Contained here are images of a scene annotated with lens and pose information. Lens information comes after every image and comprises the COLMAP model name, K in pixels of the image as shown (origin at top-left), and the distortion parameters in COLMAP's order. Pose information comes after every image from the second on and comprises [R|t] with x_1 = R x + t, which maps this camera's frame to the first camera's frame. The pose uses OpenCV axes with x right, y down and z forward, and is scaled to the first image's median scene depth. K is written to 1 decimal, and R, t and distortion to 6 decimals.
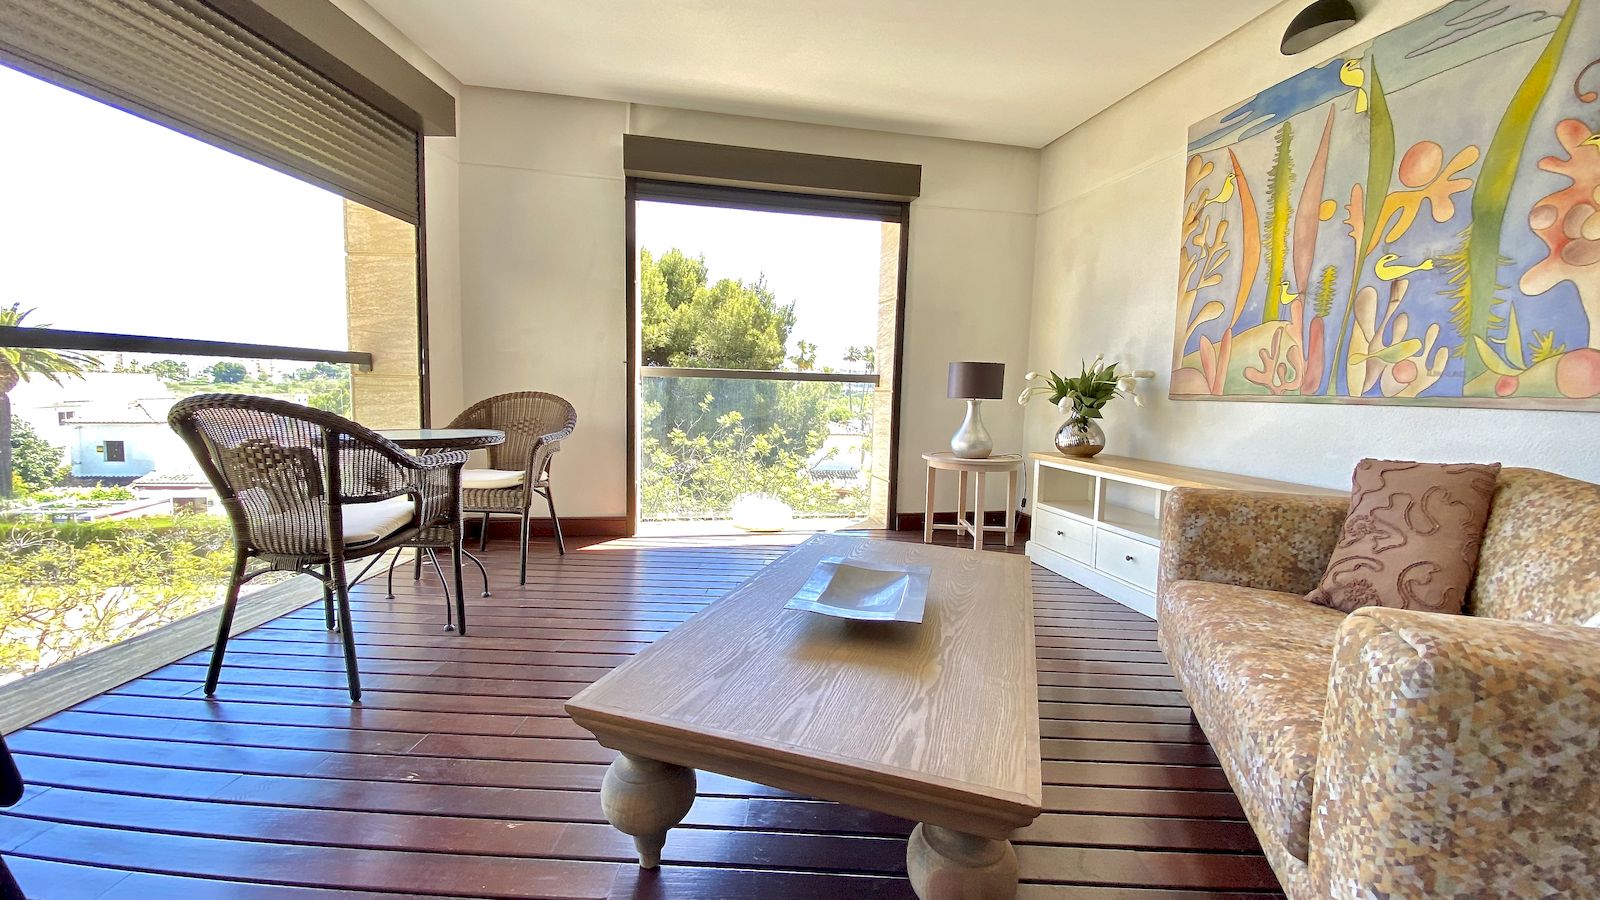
lens RADIAL K [[634.4, 0, 803.3], [0, 634.4, 453.9], [0, 0, 1]] dist [0.024489, -0.021977]
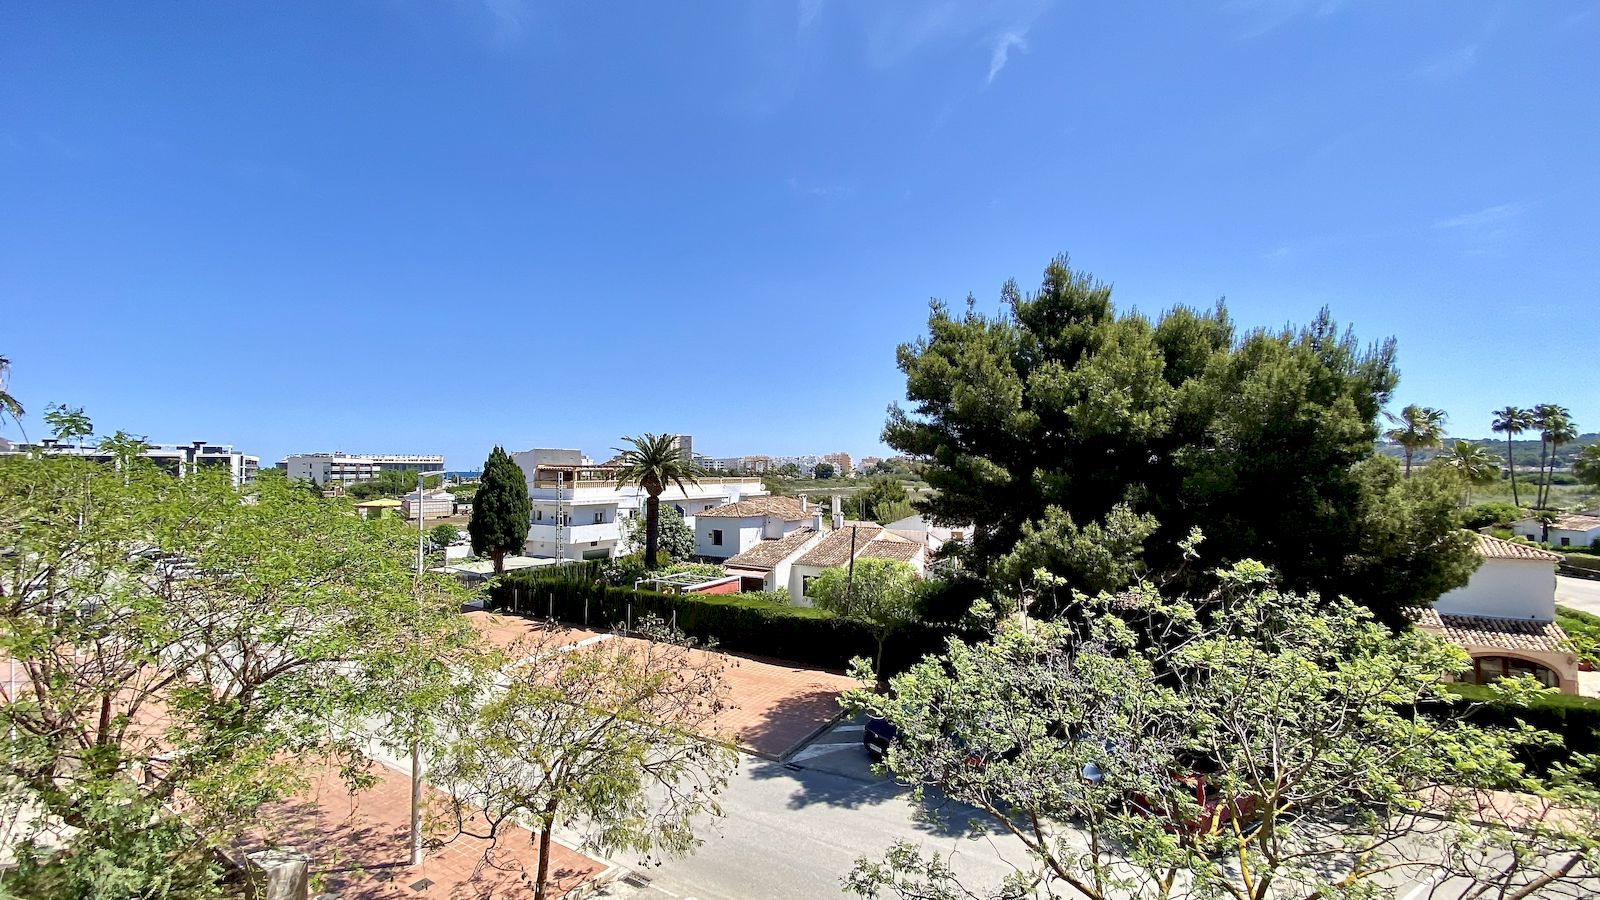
lens RADIAL K [[648.4, 0, 793.5], [0, 648.4, 446.0], [0, 0, 1]] dist [0.000491, -0.008767]
pose [[0.718312, -0.054319, -0.693598, 0.000305], [-0.052308, 0.989909, -0.131696, -0.363440], [0.693752, 0.130880, 0.708222, 1.622121]]
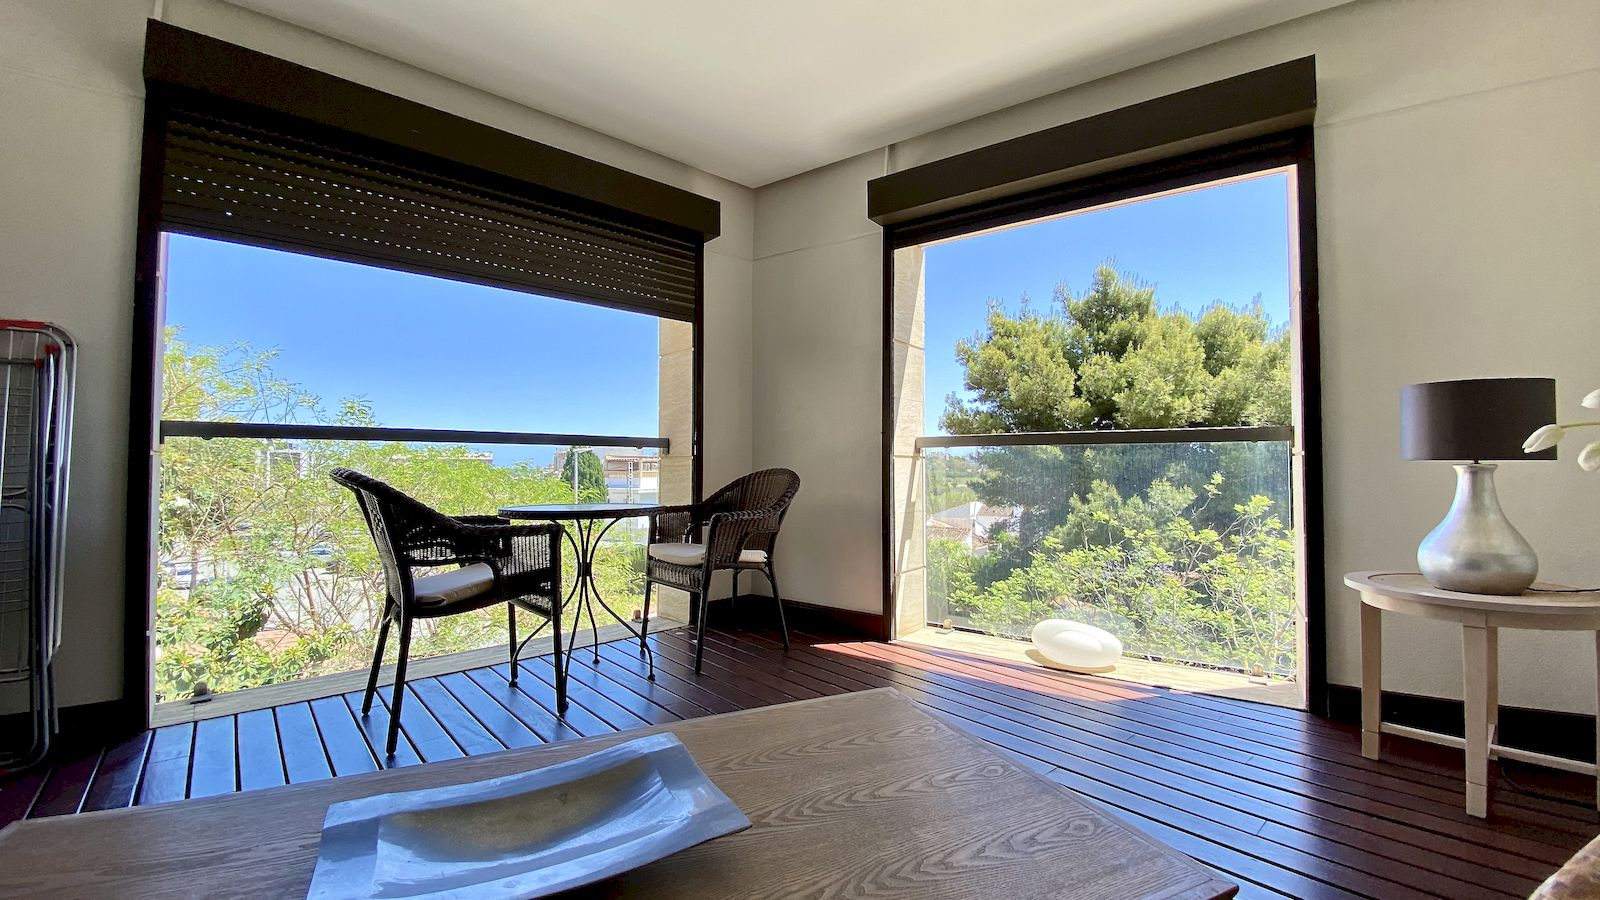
lens RADIAL K [[641.1, 0, 800.0], [0, 641.1, 450.0], [0, 0, 1]] dist [-0.000503, -0.007608]
pose [[0.683381, -0.046176, -0.728601, 0.370162], [-0.056707, 0.991625, -0.116033, -0.018401], [0.727857, 0.120612, 0.675039, 0.453551]]
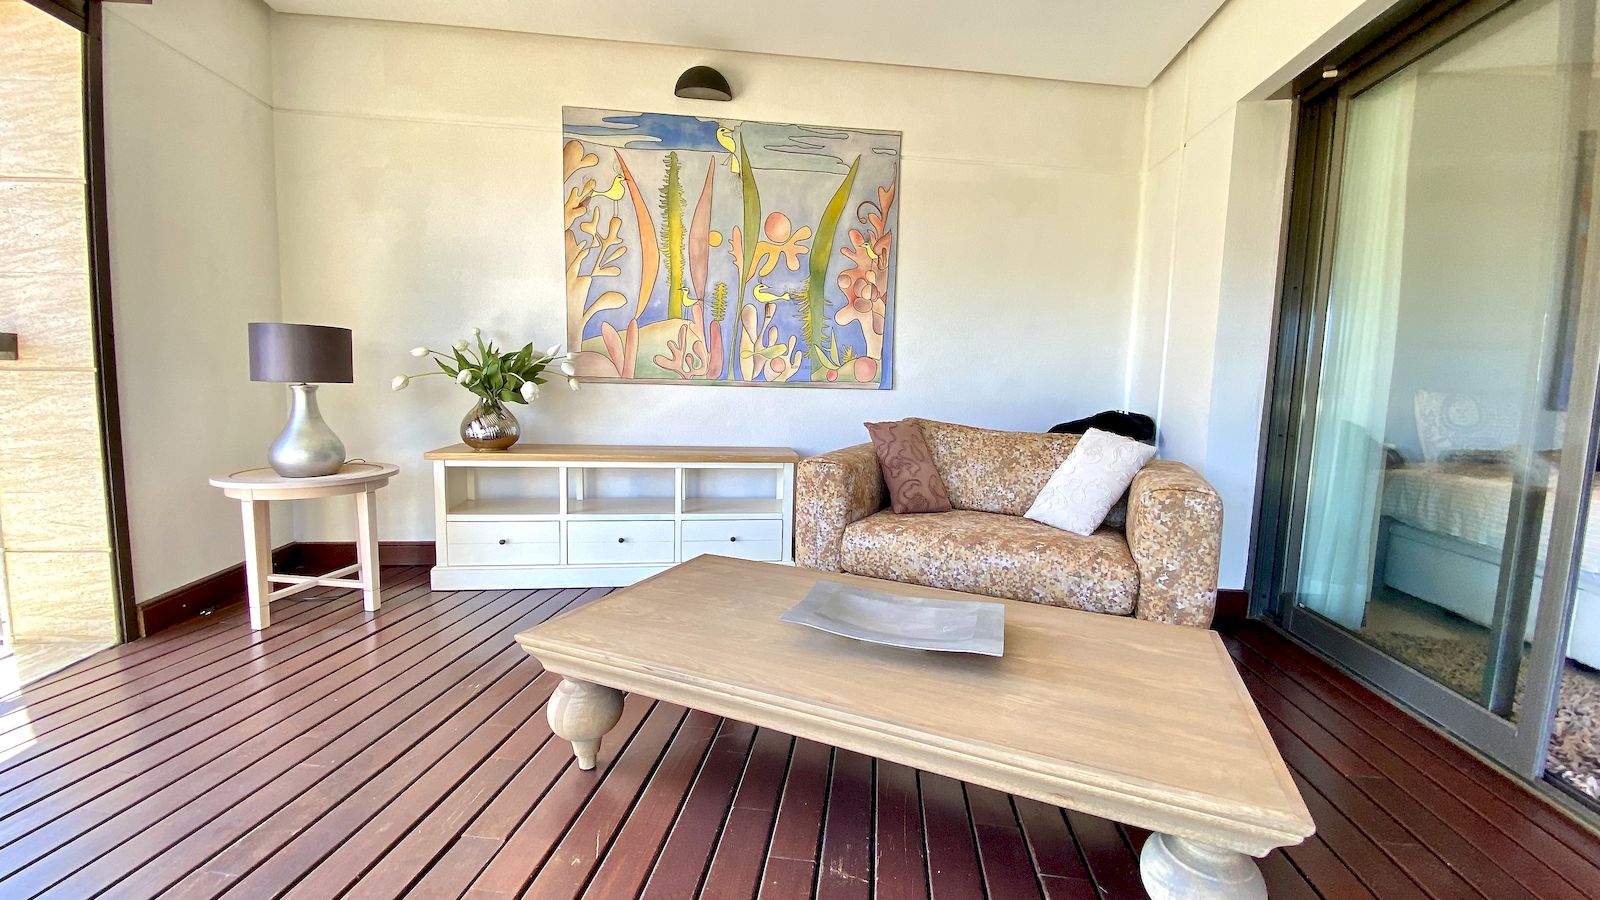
lens RADIAL K [[618.4, 0, 802.4], [0, 618.4, 471.1], [0, 0, 1]] dist [-0.000371, -0.000046]
pose [[0.096284, -0.156313, 0.983003, -0.420931], [0.076532, 0.985831, 0.149266, -0.071931], [-0.992407, 0.060859, 0.106882, 0.603657]]
